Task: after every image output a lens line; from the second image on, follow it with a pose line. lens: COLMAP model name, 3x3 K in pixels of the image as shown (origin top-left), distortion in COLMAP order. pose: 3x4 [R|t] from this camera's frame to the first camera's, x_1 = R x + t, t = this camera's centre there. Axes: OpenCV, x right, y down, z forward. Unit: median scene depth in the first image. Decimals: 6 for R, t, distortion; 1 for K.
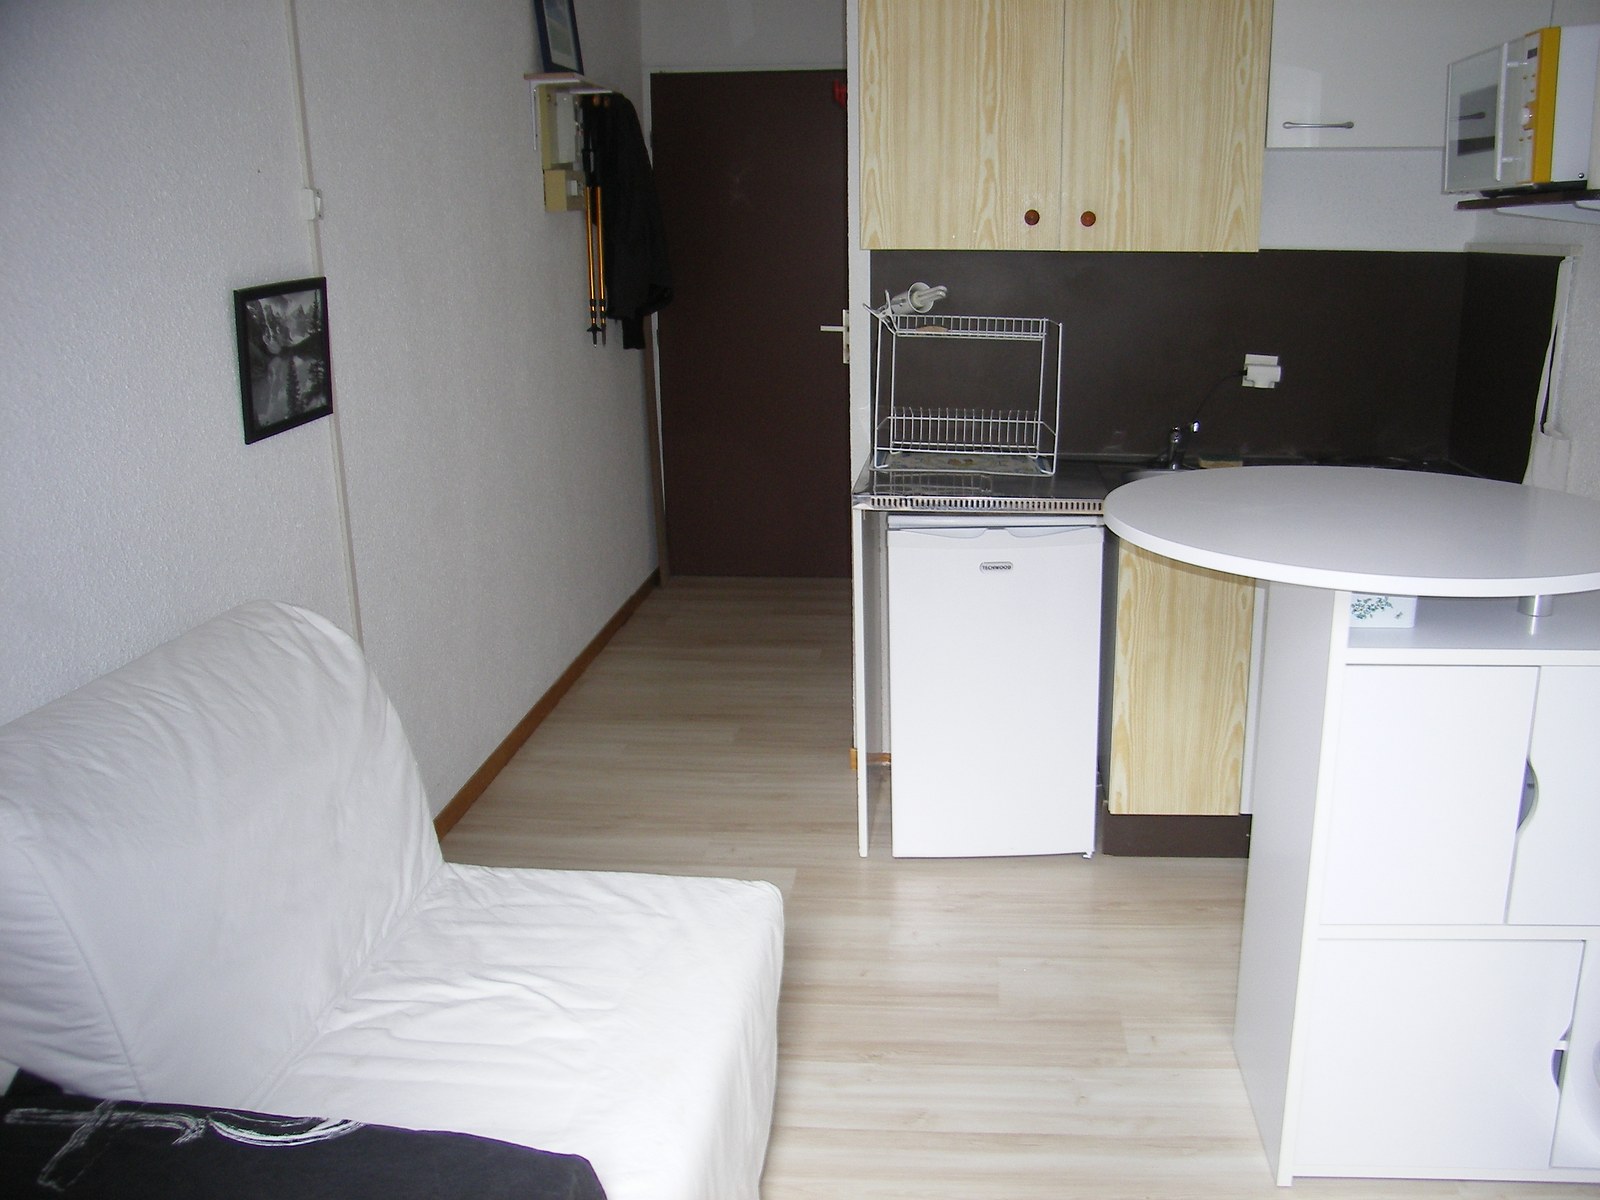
lens RADIAL K [[1377.8, 0, 862.1], [0, 1377.8, 612.4], [0, 0, 1]] dist [-0.157271, 0.187666]
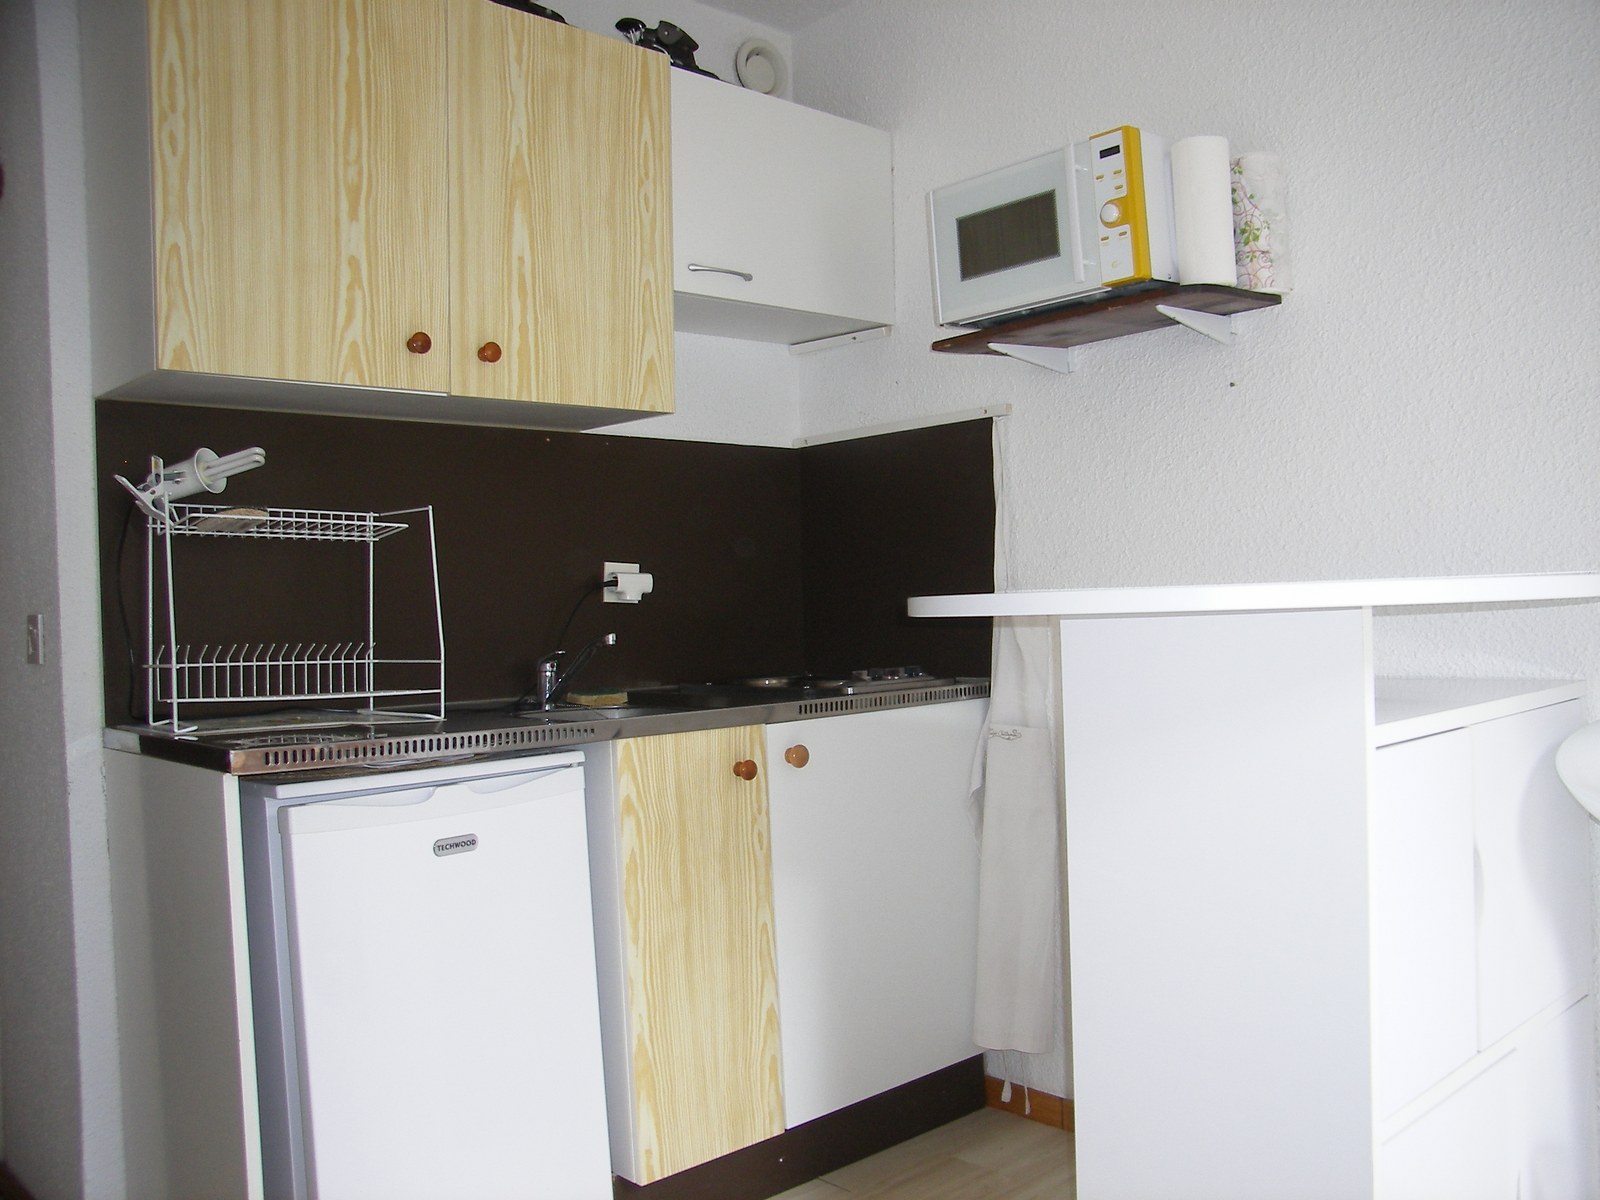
lens RADIAL K [[1377.8, 0, 862.1], [0, 1377.8, 612.4], [0, 0, 1]] dist [-0.157271, 0.187666]
pose [[0.658748, -0.017837, 0.752153, -0.253256], [0.235004, 0.954577, -0.183183, 0.024212], [-0.714720, 0.297430, 0.633017, 0.437157]]
